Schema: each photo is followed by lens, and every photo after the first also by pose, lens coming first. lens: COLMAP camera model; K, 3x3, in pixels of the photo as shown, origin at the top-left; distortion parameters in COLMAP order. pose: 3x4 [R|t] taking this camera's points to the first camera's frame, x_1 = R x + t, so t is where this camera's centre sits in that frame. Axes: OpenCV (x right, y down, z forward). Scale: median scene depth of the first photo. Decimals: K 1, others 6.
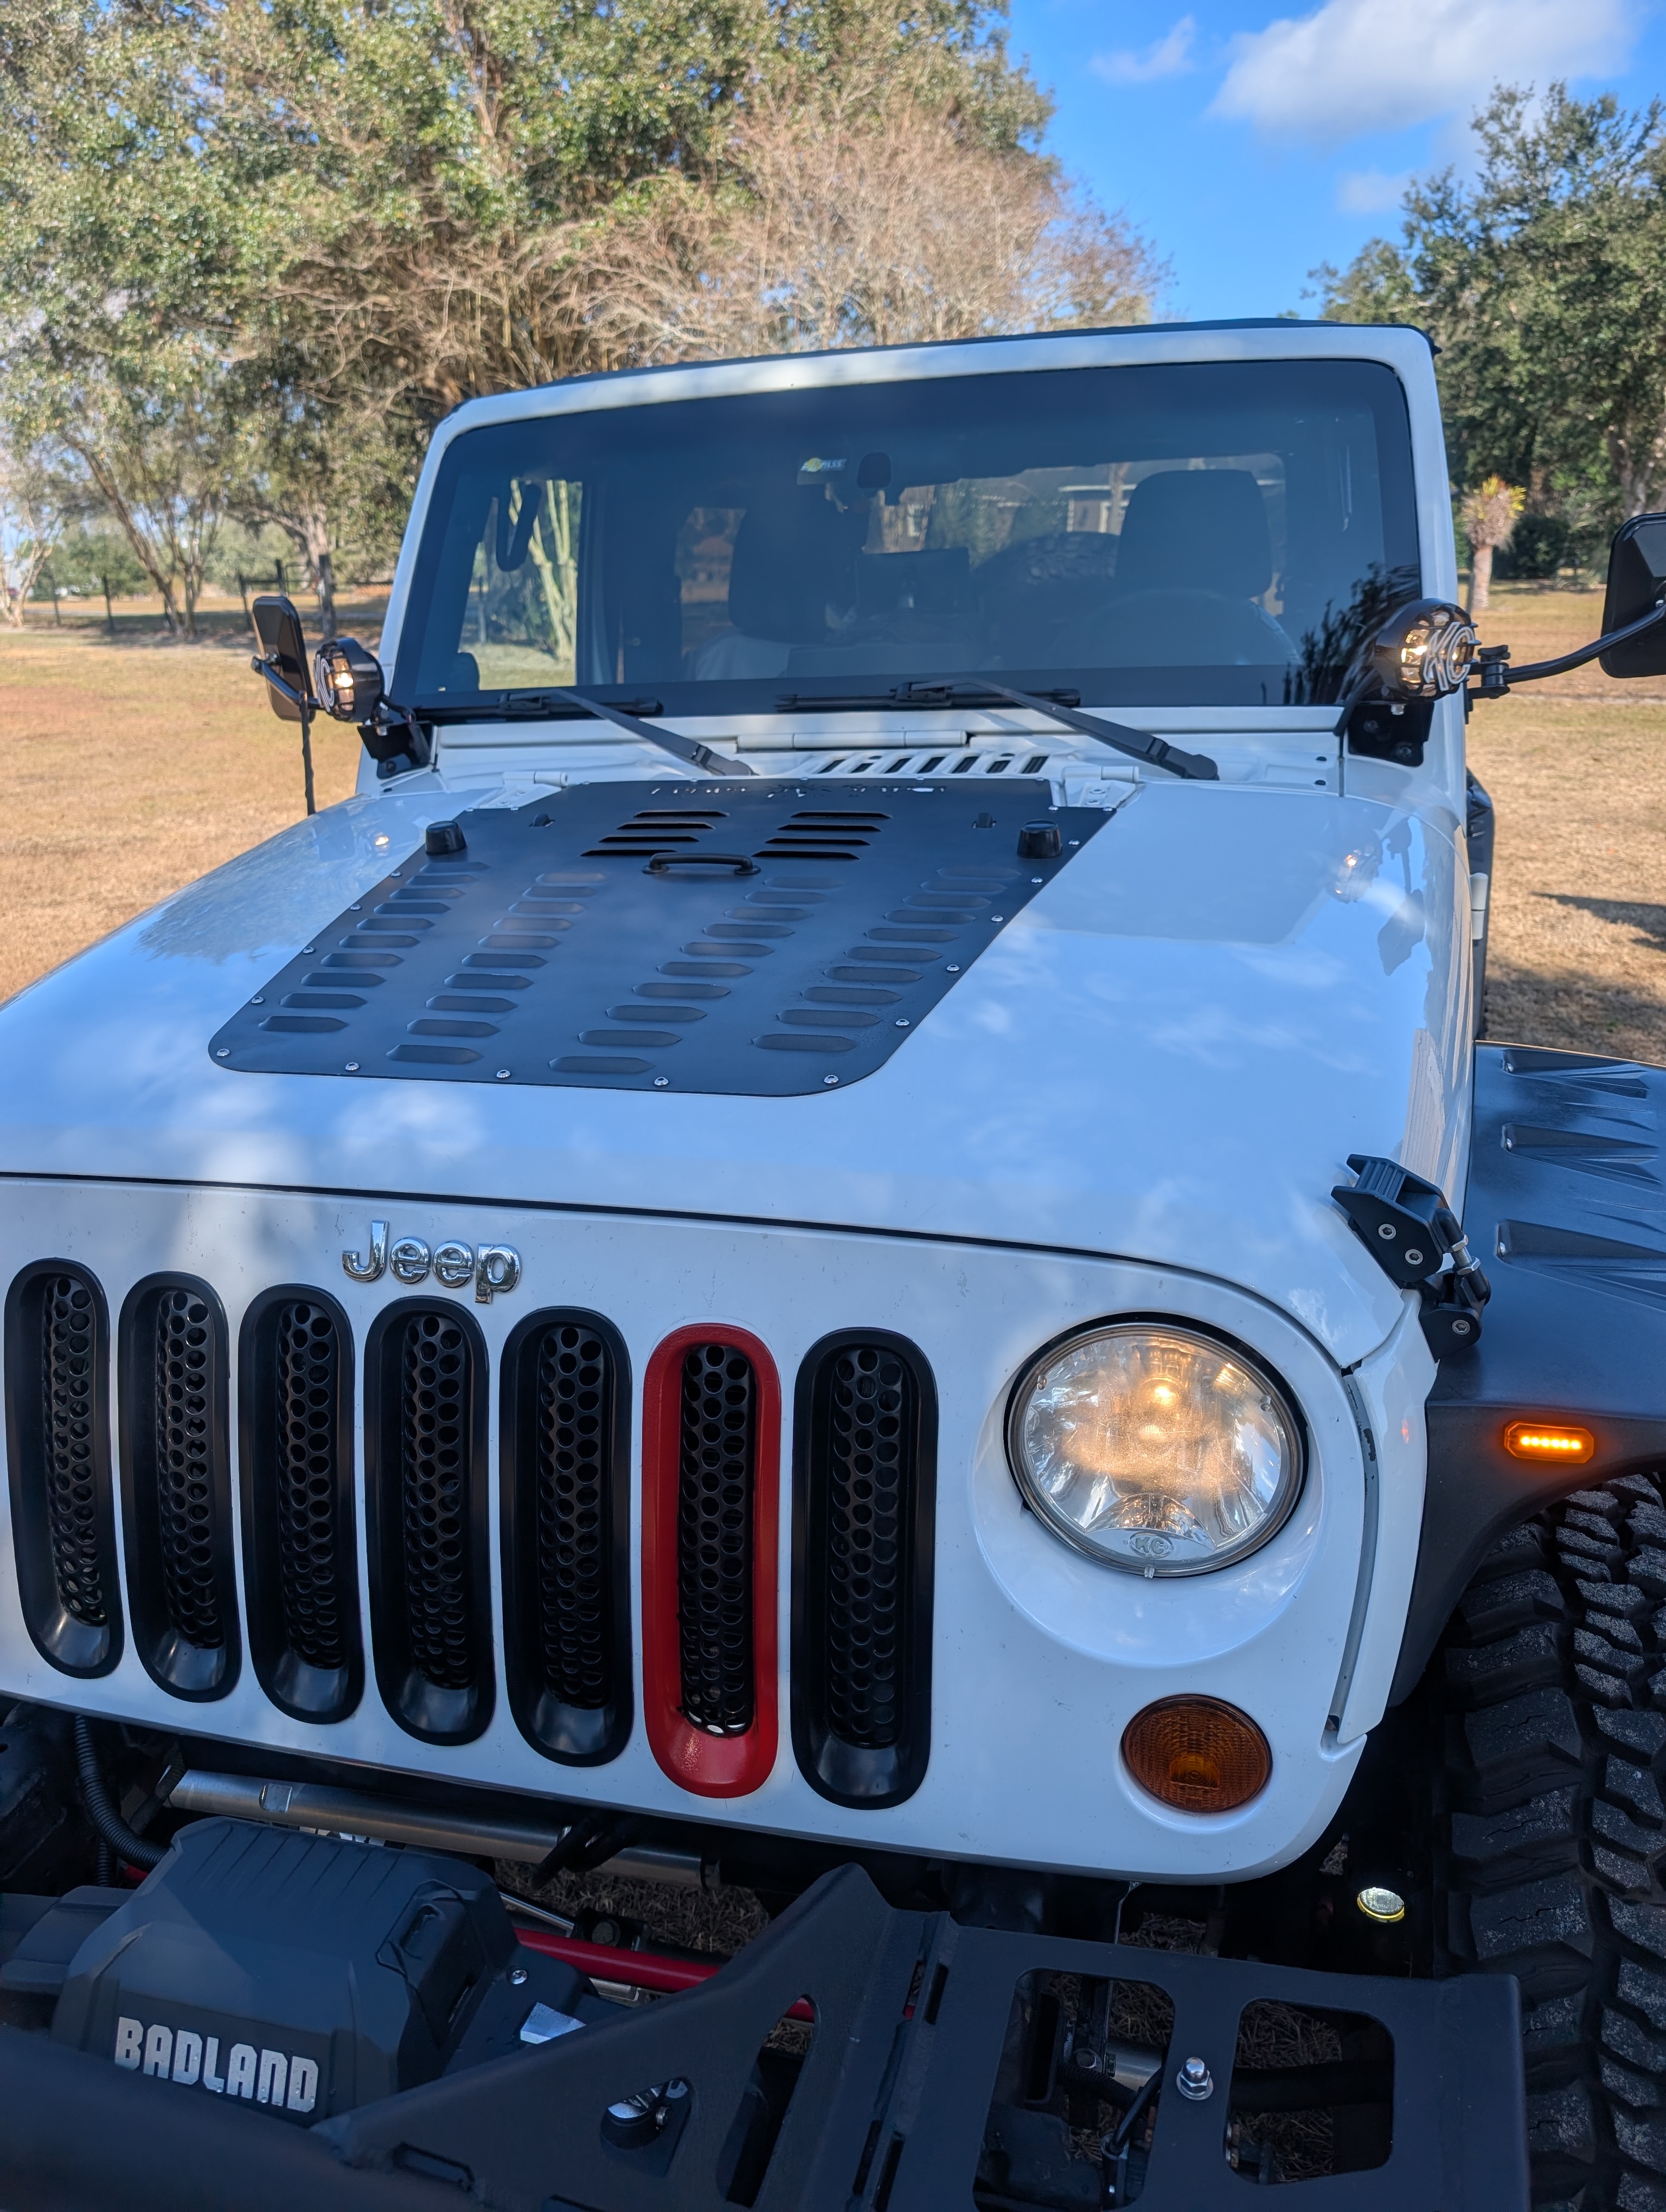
lens RADIAL K [[1601.7, 0, 829.3], [0, 1601.7, 1070.5], [0, 0, 1]] dist [0.003269, -0.001272]
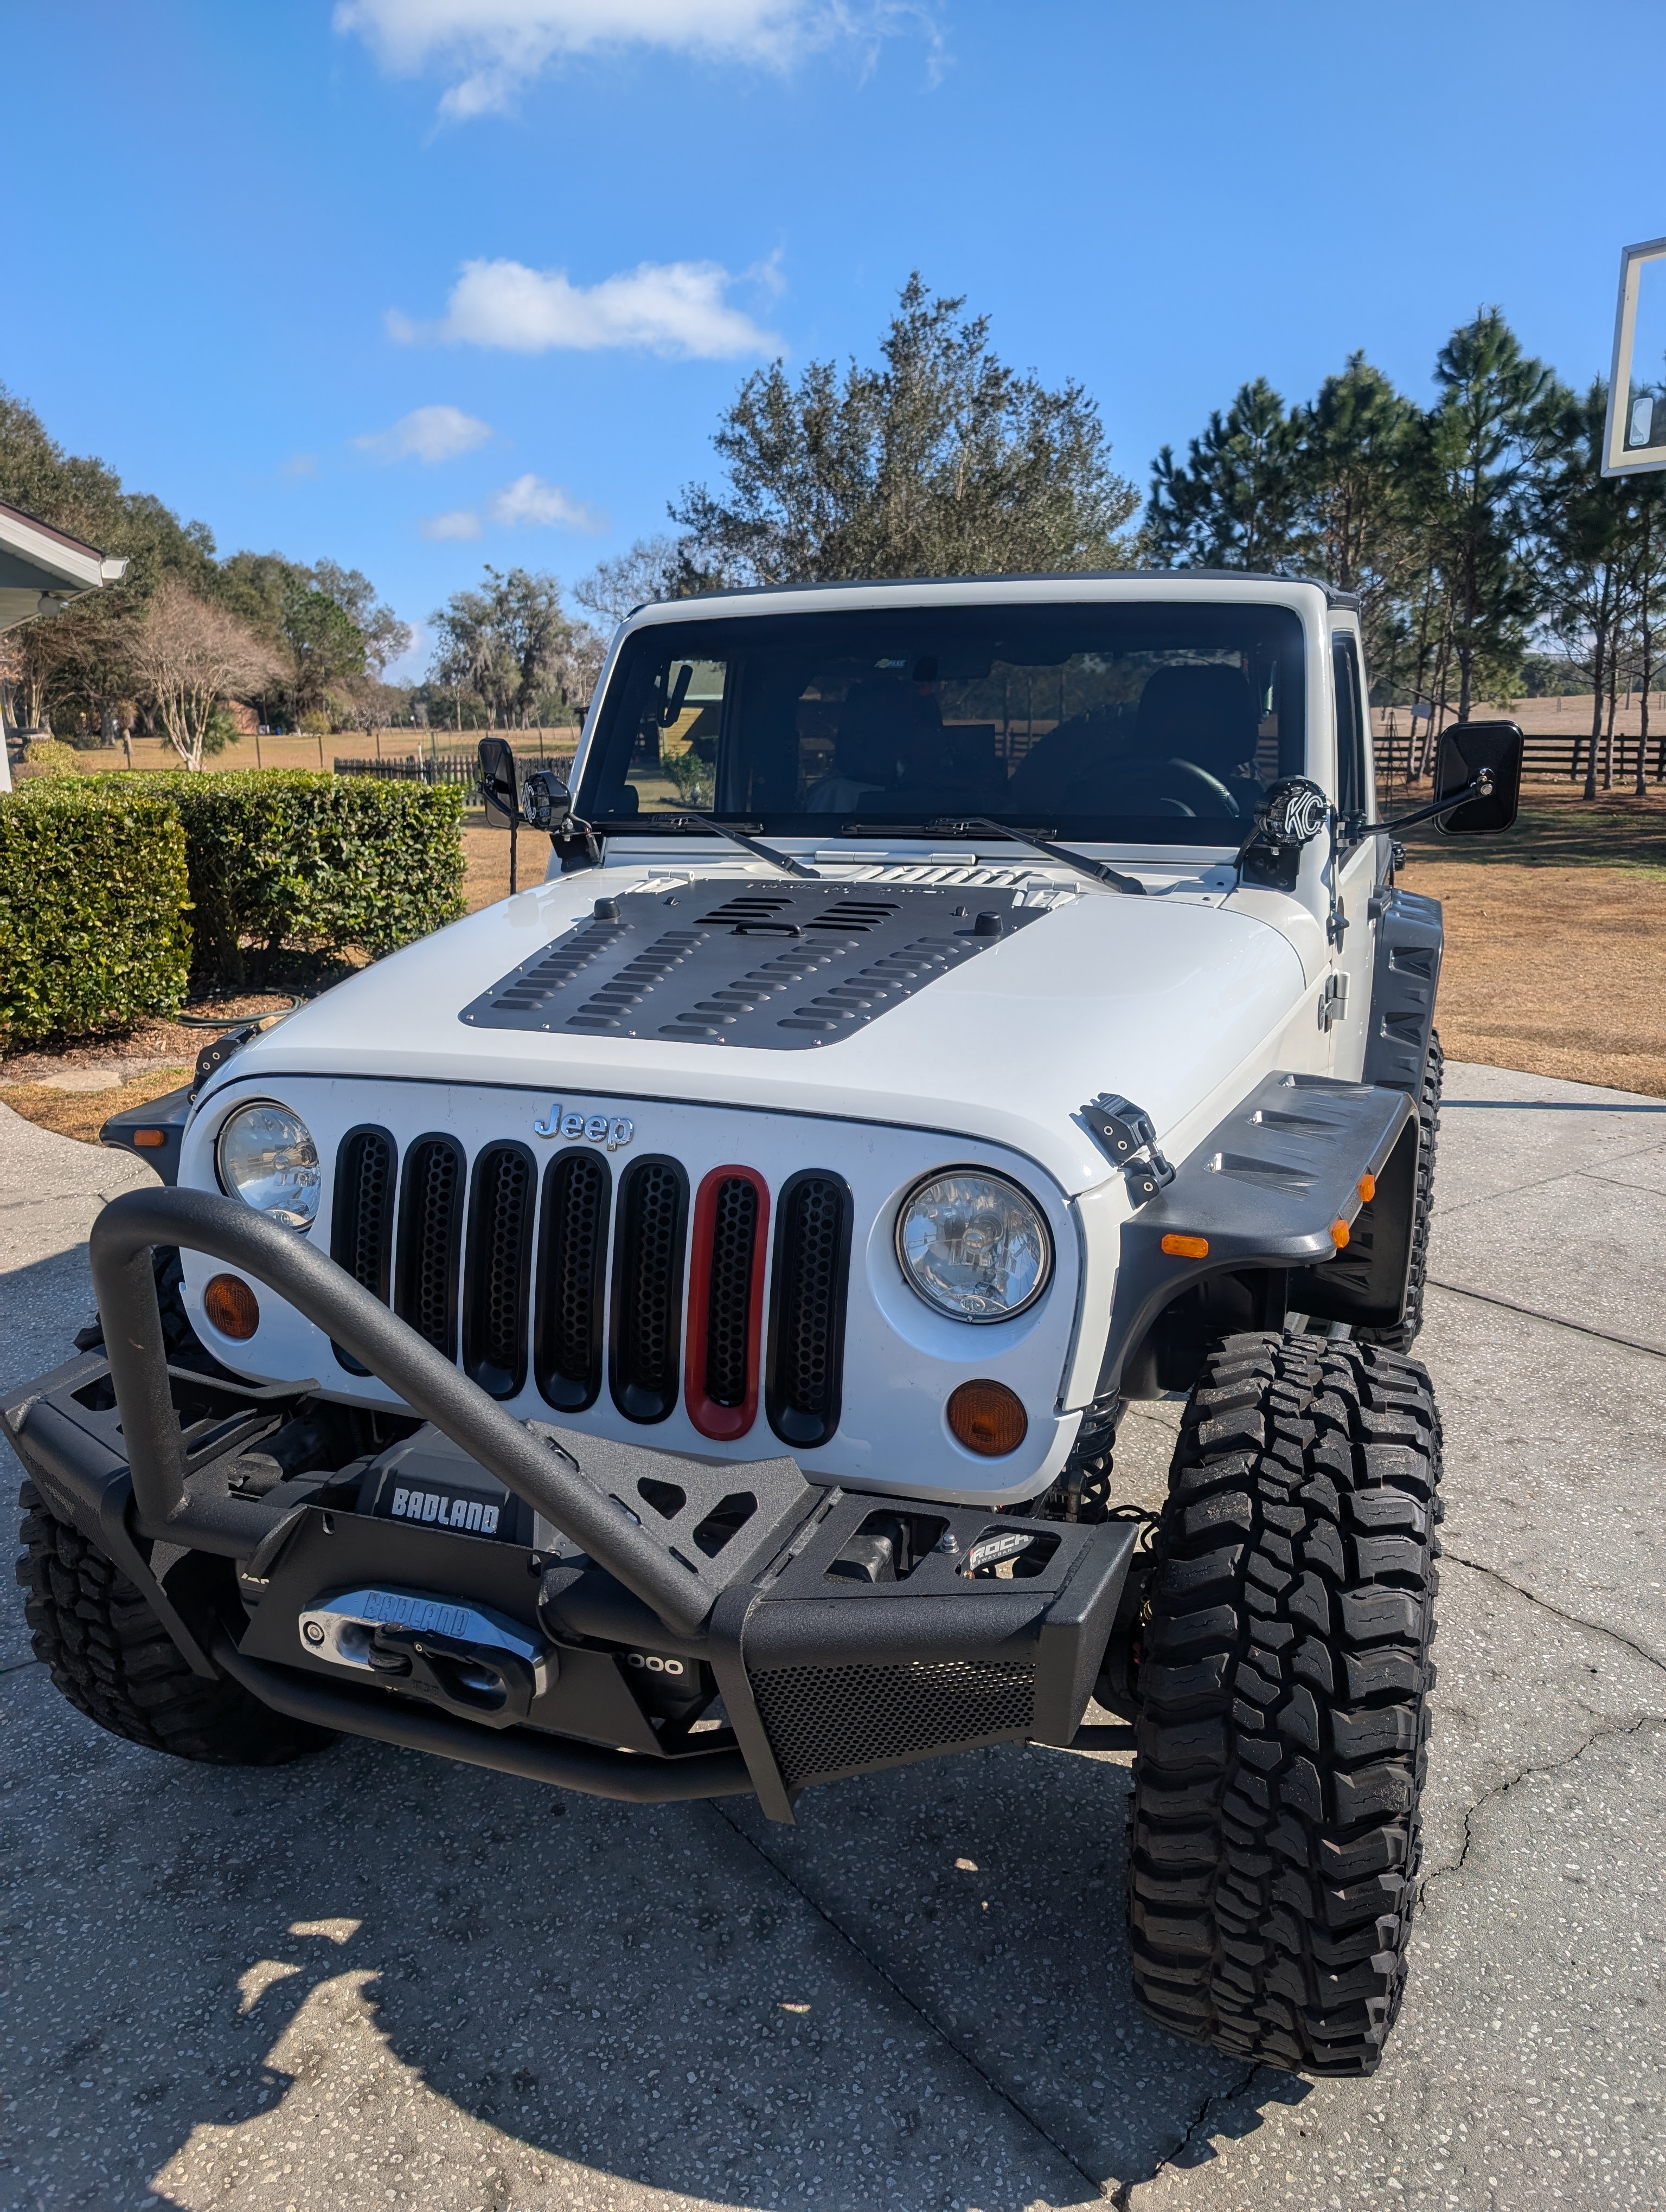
lens RADIAL K [[1563.8, 0, 830.8], [0, 1563.8, 1103.3], [0, 0, 1]] dist [0.064060, -0.000193]
pose [[0.994704, 0.056951, -0.085558, 0.082250], [-0.061715, 0.996626, -0.054101, 0.081024], [0.082189, 0.059095, 0.994863, -0.339825]]
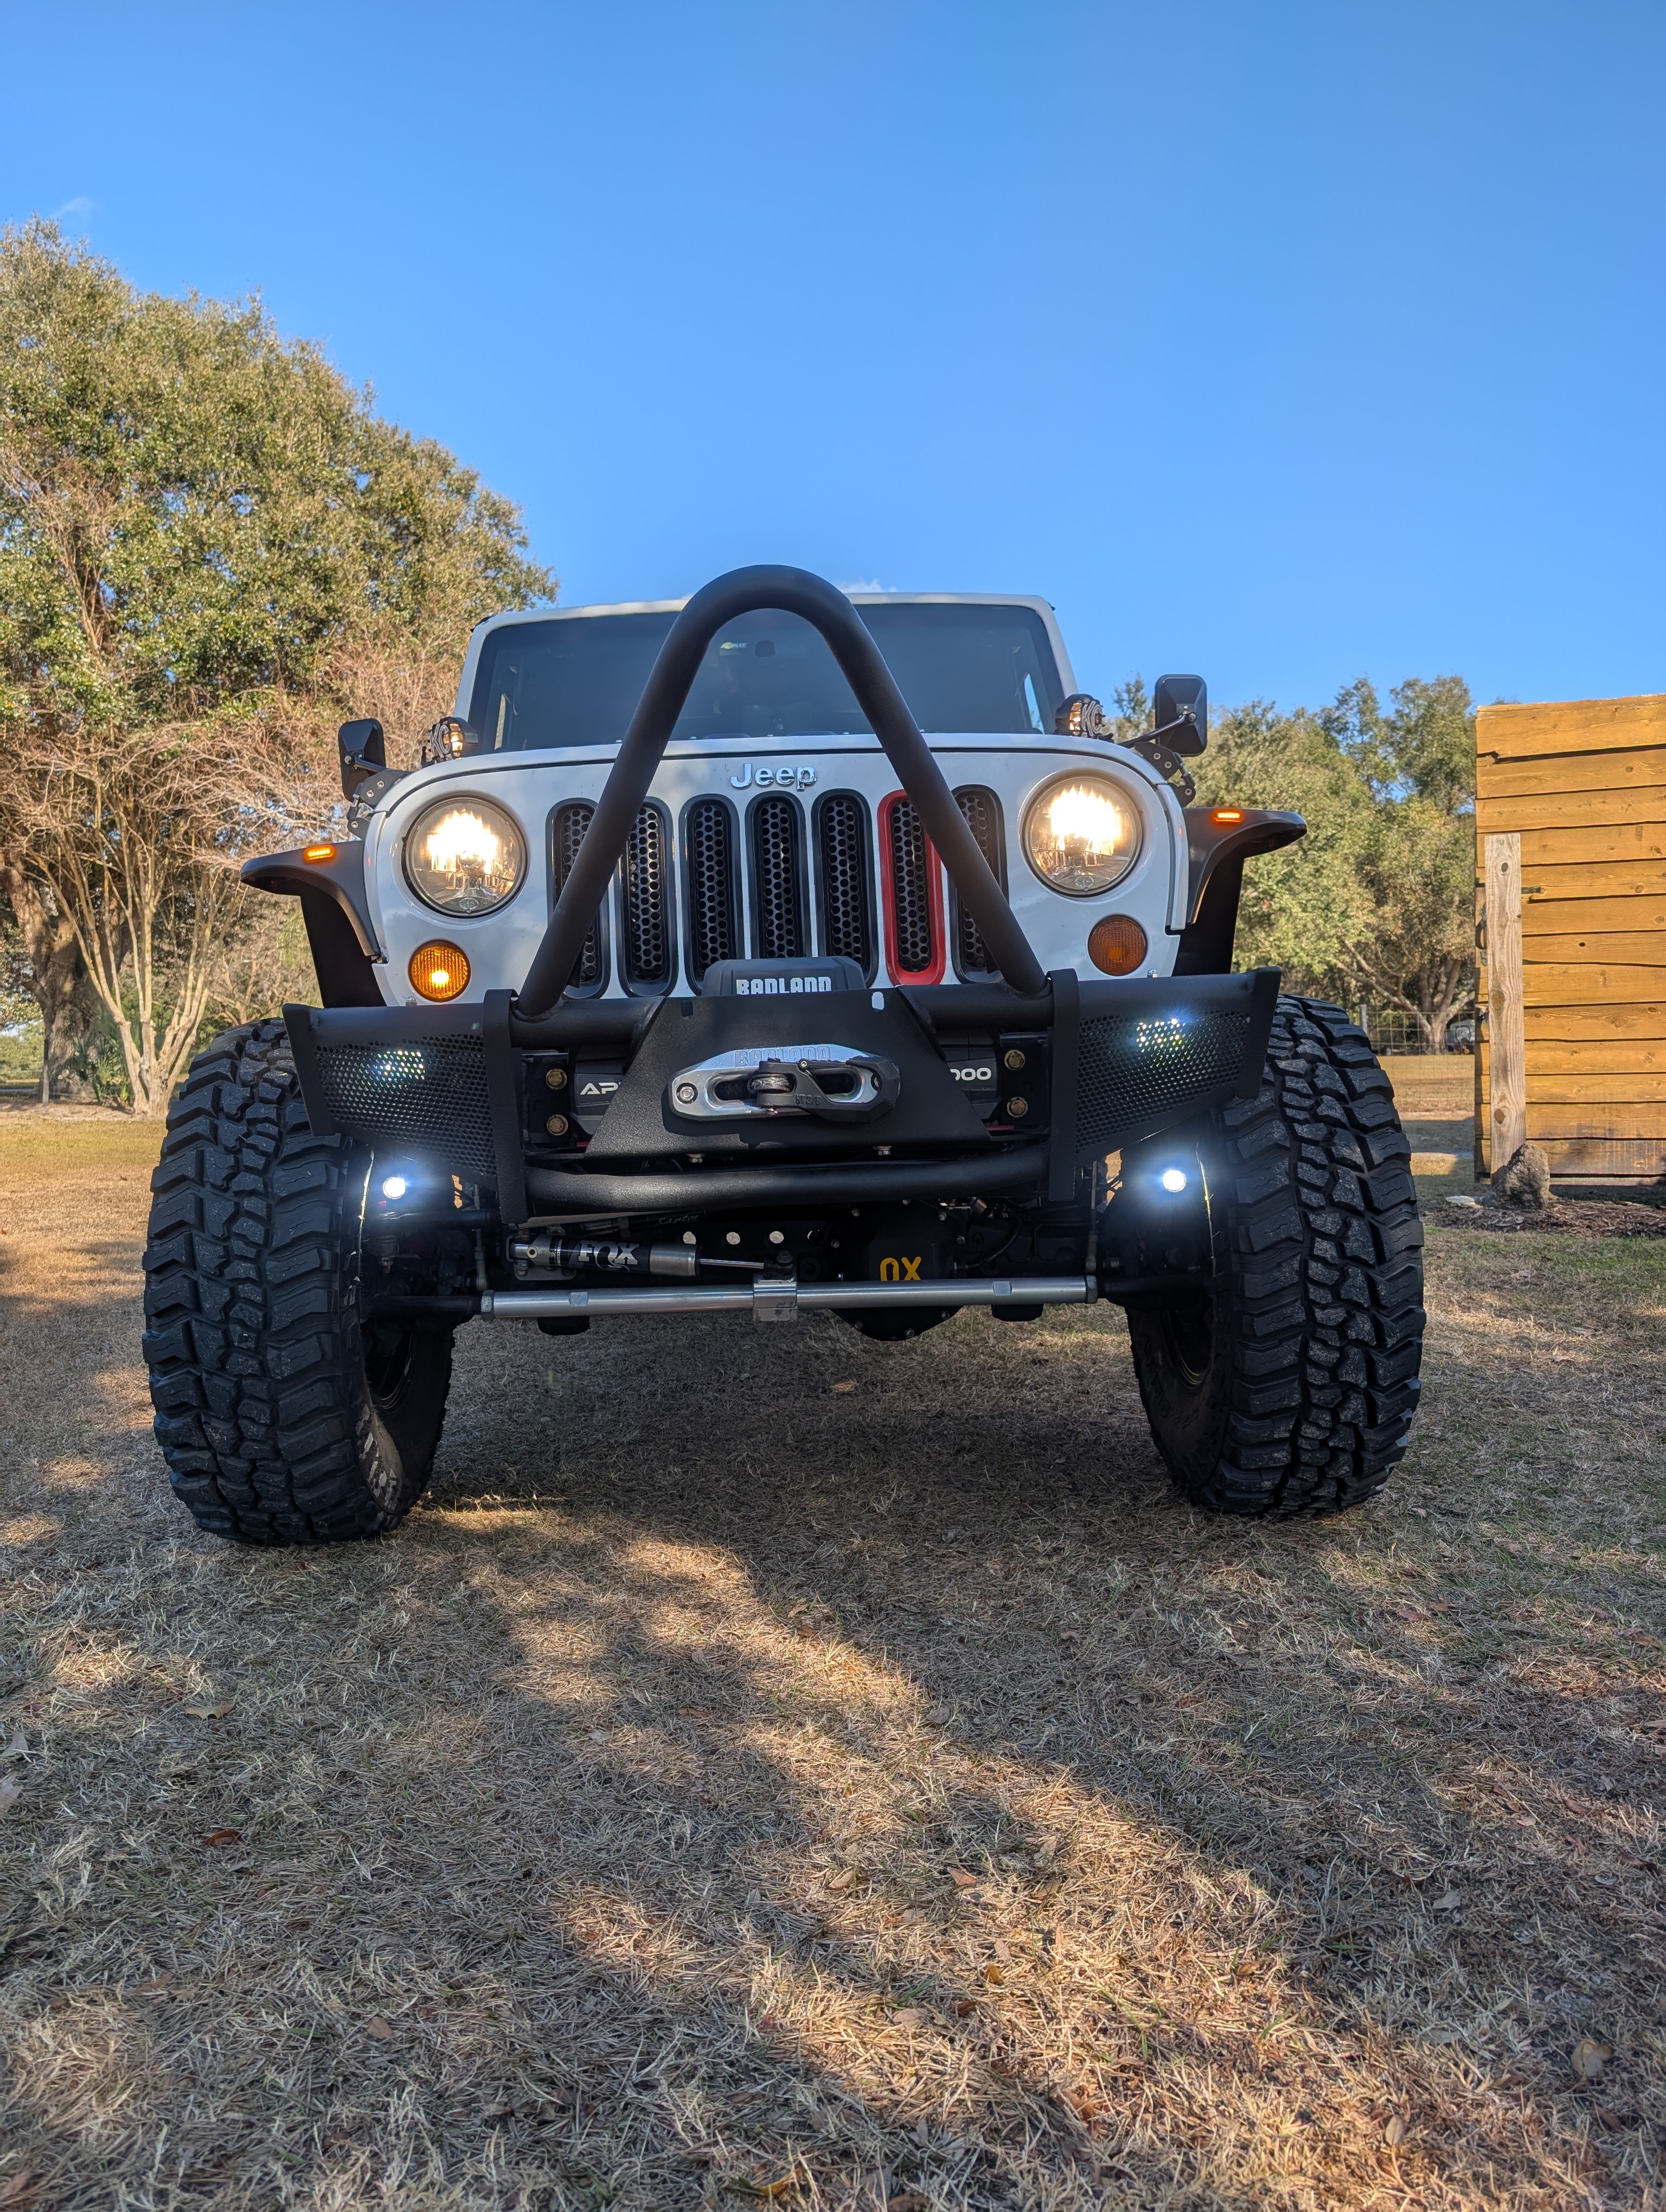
lens RADIAL K [[1601.7, 0, 829.3], [0, 1601.7, 1070.5], [0, 0, 1]] dist [0.003269, -0.001272]
pose [[0.957783, -0.000180, 0.287493, -0.395967], [0.089547, 0.950440, -0.297732, 0.573089], [-0.273191, 0.310907, 0.910332, -0.461066]]
